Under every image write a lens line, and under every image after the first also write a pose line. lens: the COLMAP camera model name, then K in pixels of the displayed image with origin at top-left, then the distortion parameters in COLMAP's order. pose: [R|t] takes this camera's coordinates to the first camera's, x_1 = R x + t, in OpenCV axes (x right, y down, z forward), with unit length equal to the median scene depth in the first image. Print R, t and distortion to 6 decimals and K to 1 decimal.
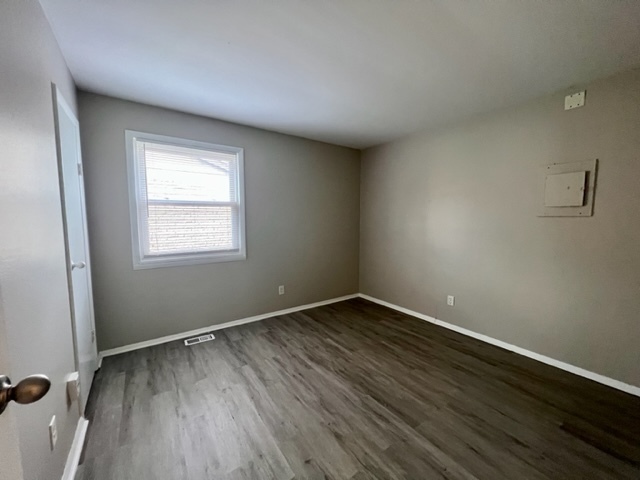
lens RADIAL K [[256.8, 0, 318.6], [0, 256.8, 239.4], [0, 0, 1]] dist [-0.000256, -0.000064]
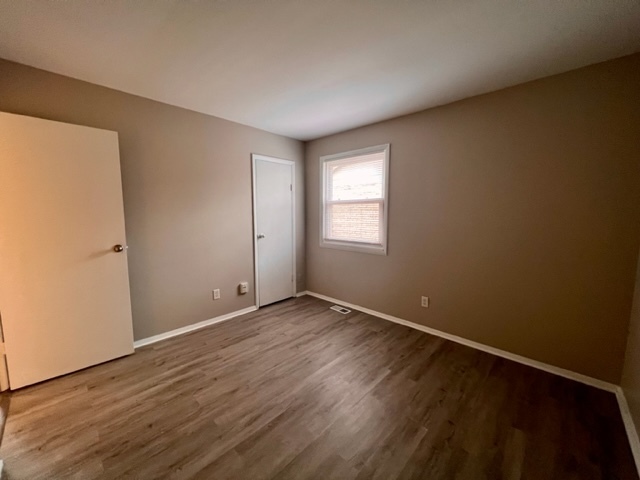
lens RADIAL K [[256.8, 0, 318.6], [0, 256.8, 239.4], [0, 0, 1]] dist [-0.000256, -0.000064]
pose [[0.193562, 0.101472, -0.975826, 0.816417], [-0.081111, 0.992887, 0.087158, -0.063652], [0.977729, 0.062280, 0.200415, 0.701300]]
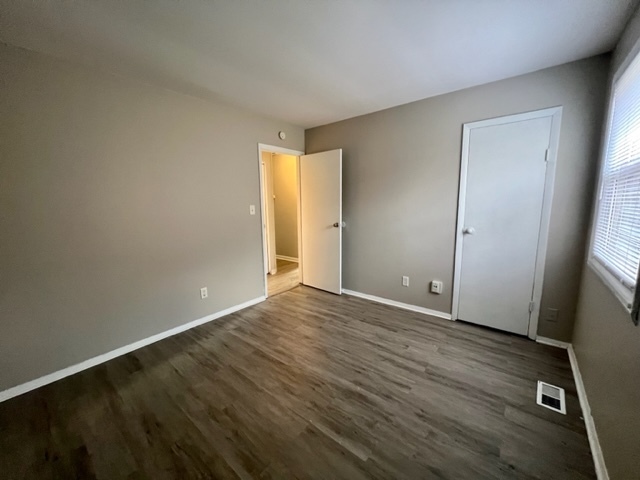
lens RADIAL K [[256.8, 0, 318.6], [0, 256.8, 239.4], [0, 0, 1]] dist [-0.000256, -0.000064]
pose [[-0.963970, 0.050618, -0.261150, 0.256586], [-0.008433, 0.975420, 0.220192, -0.130739], [0.265877, 0.214461, -0.939849, 1.536886]]
